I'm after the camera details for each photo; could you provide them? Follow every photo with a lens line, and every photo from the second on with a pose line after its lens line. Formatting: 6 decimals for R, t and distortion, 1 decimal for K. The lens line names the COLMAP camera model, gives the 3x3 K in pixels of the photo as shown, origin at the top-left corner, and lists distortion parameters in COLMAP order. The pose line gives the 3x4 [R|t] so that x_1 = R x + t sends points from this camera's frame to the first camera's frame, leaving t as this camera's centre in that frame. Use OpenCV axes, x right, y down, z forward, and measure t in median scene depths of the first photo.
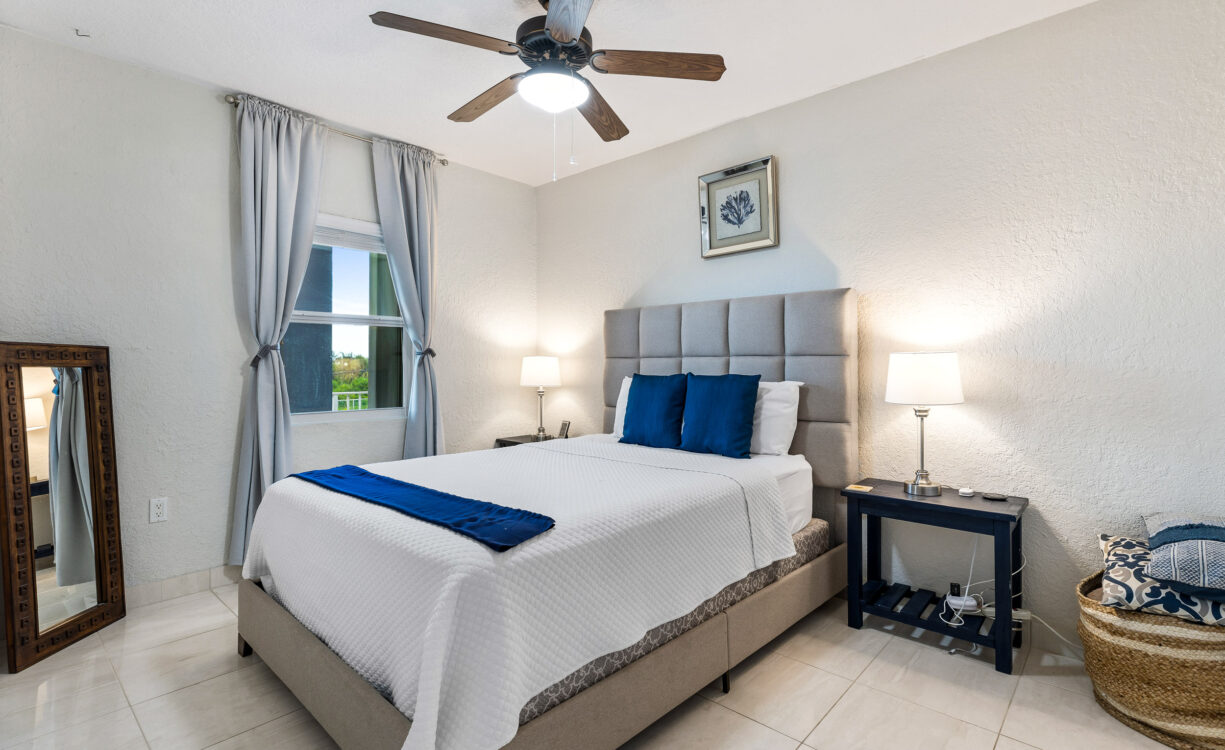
lens RADIAL K [[564.4, 0, 612.5], [0, 564.4, 370.6], [0, 0, 1]] dist [-0.002025, 0.001236]
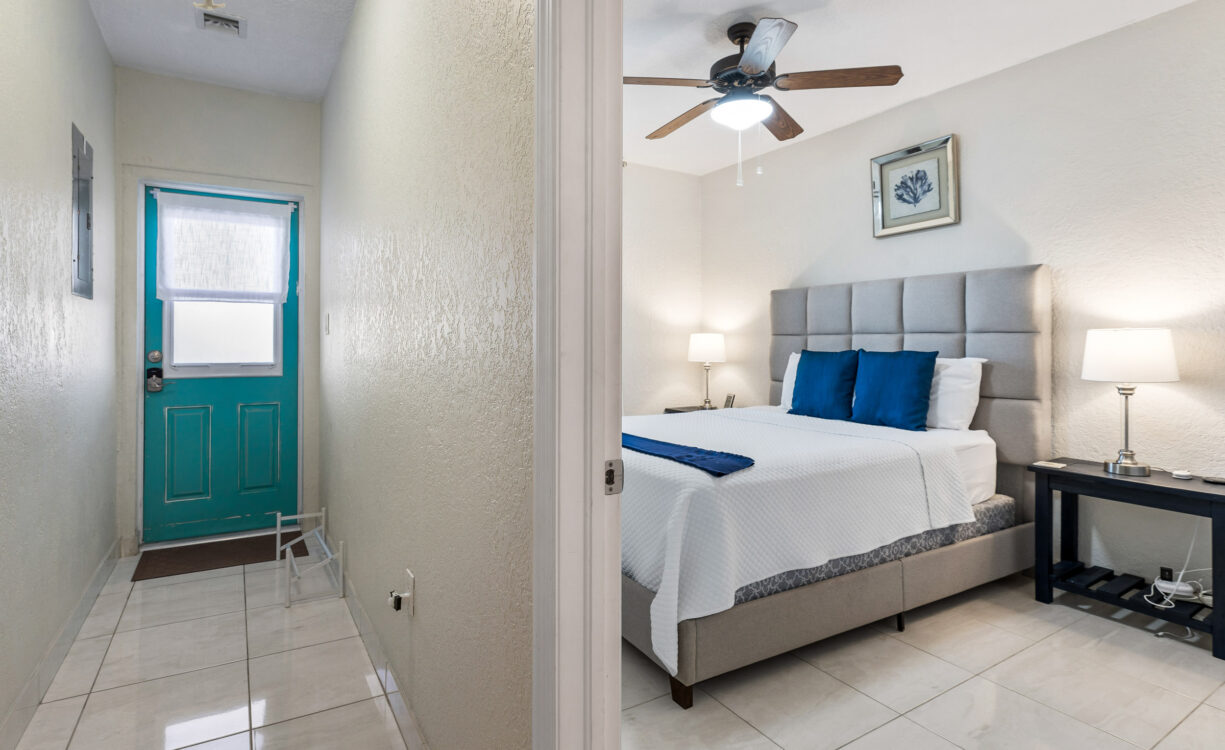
lens RADIAL K [[564.4, 0, 582.7], [0, 564.4, 346.7], [0, 0, 1]] dist [-0.002025, 0.001236]
pose [[0.952786, 0.005772, -0.303589, -0.051605], [-0.006451, 0.999978, -0.001233, 0.005649], [0.303576, 0.003133, 0.952802, -0.212270]]
